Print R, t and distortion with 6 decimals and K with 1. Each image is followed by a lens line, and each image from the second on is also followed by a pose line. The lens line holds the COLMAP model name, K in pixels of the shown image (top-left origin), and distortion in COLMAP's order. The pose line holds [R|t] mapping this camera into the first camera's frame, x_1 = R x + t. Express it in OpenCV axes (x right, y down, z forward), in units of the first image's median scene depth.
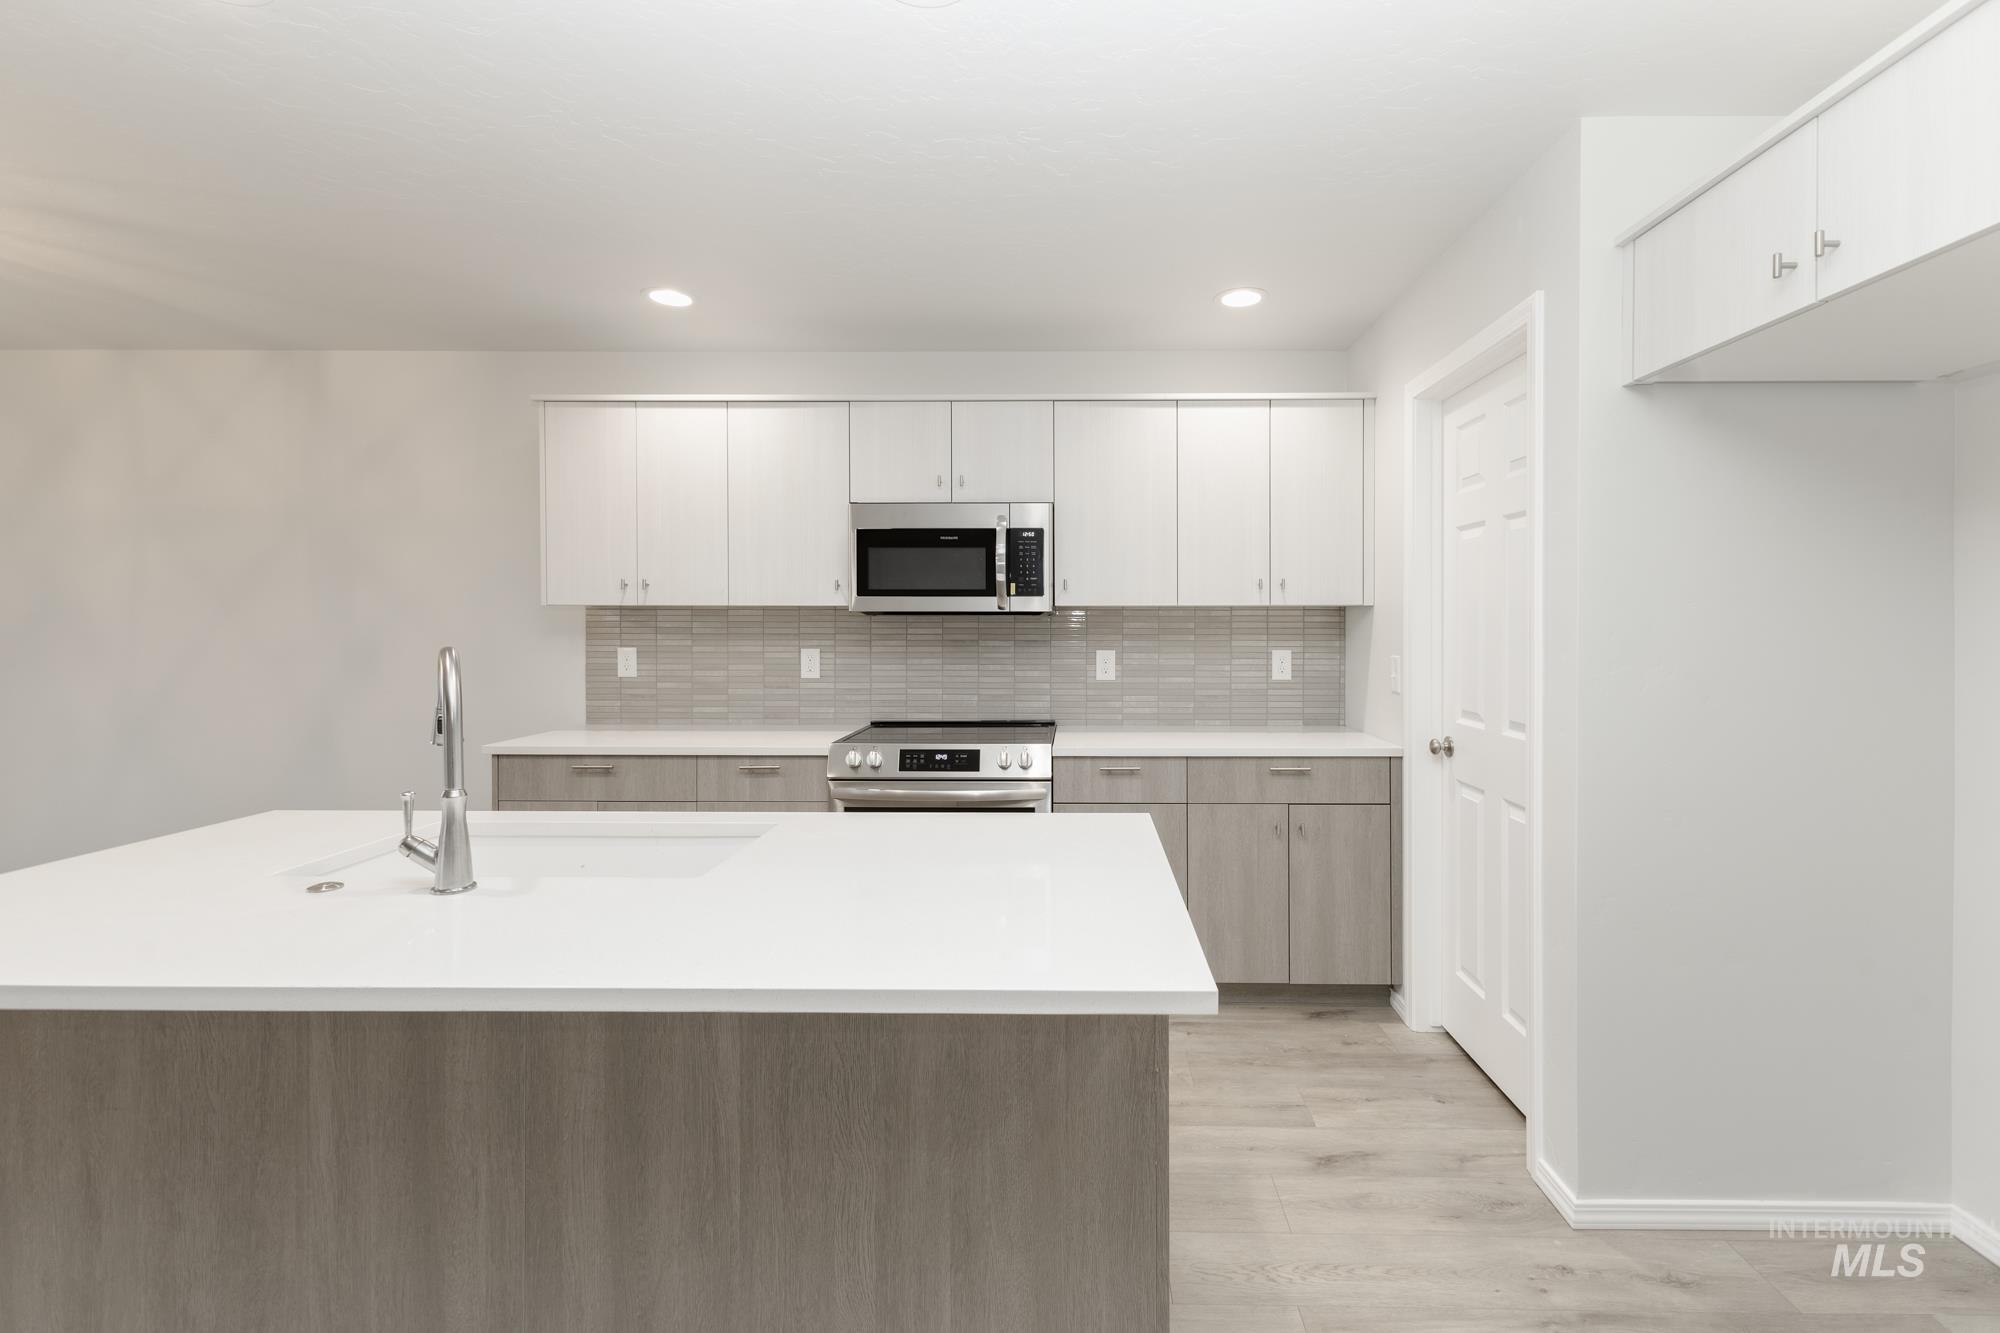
lens RADIAL K [[854.2, 0, 966.1], [0, 854.2, 623.8], [0, 0, 1]] dist [0.001299, 0.000375]
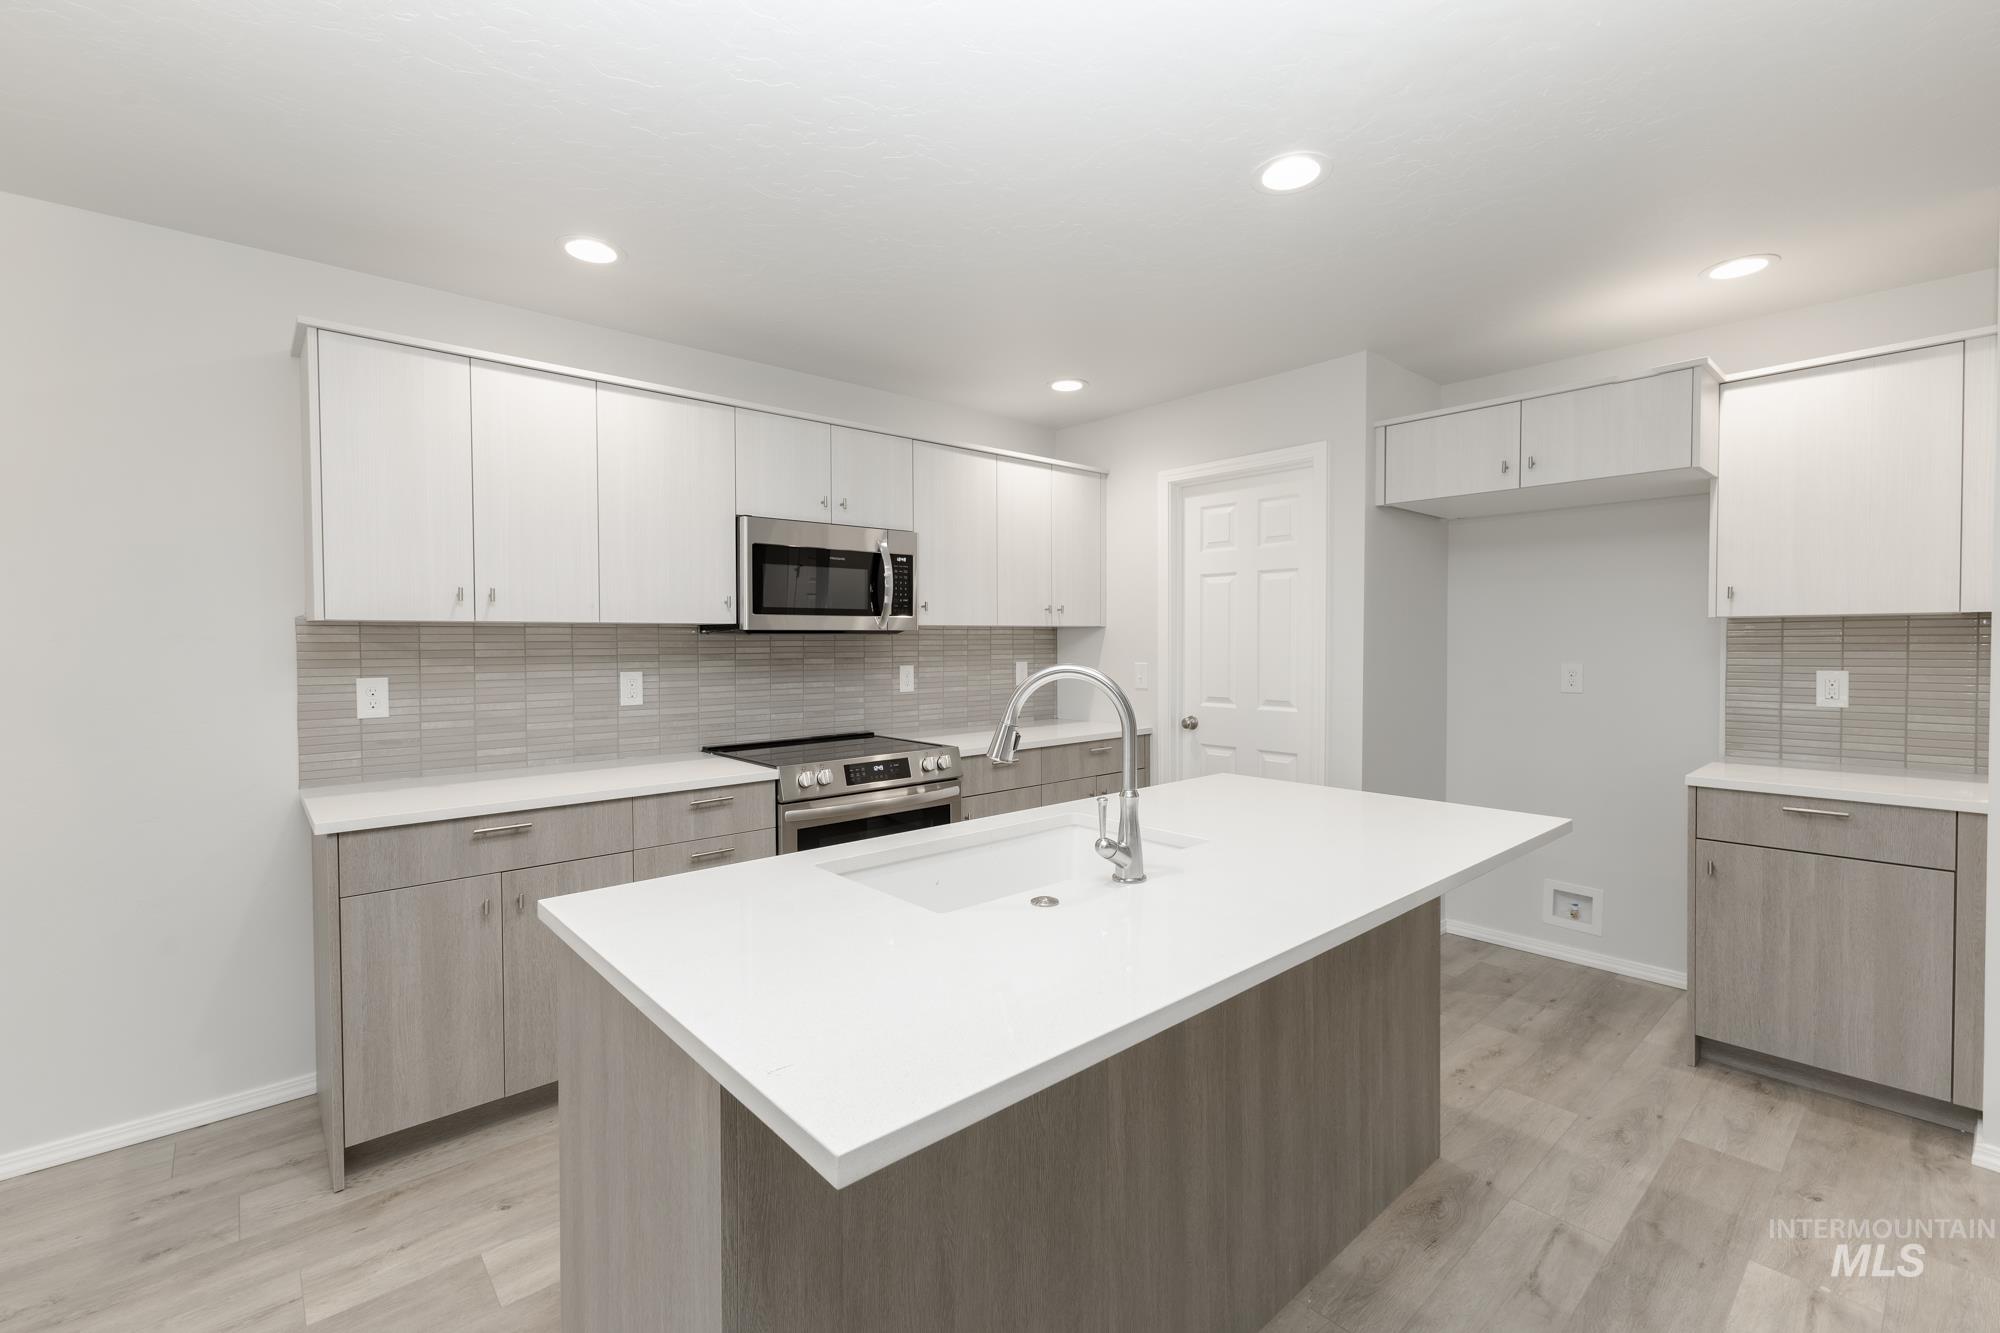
lens RADIAL K [[912.5, 0, 888.7], [0, 912.5, 659.9], [0, 0, 1]] dist [0.010257, -0.000102]
pose [[0.746077, -0.019758, 0.665567, -0.655046], [0.006912, 0.999736, 0.021930, -0.002221], [-0.665824, -0.011761, 0.746016, 0.127776]]
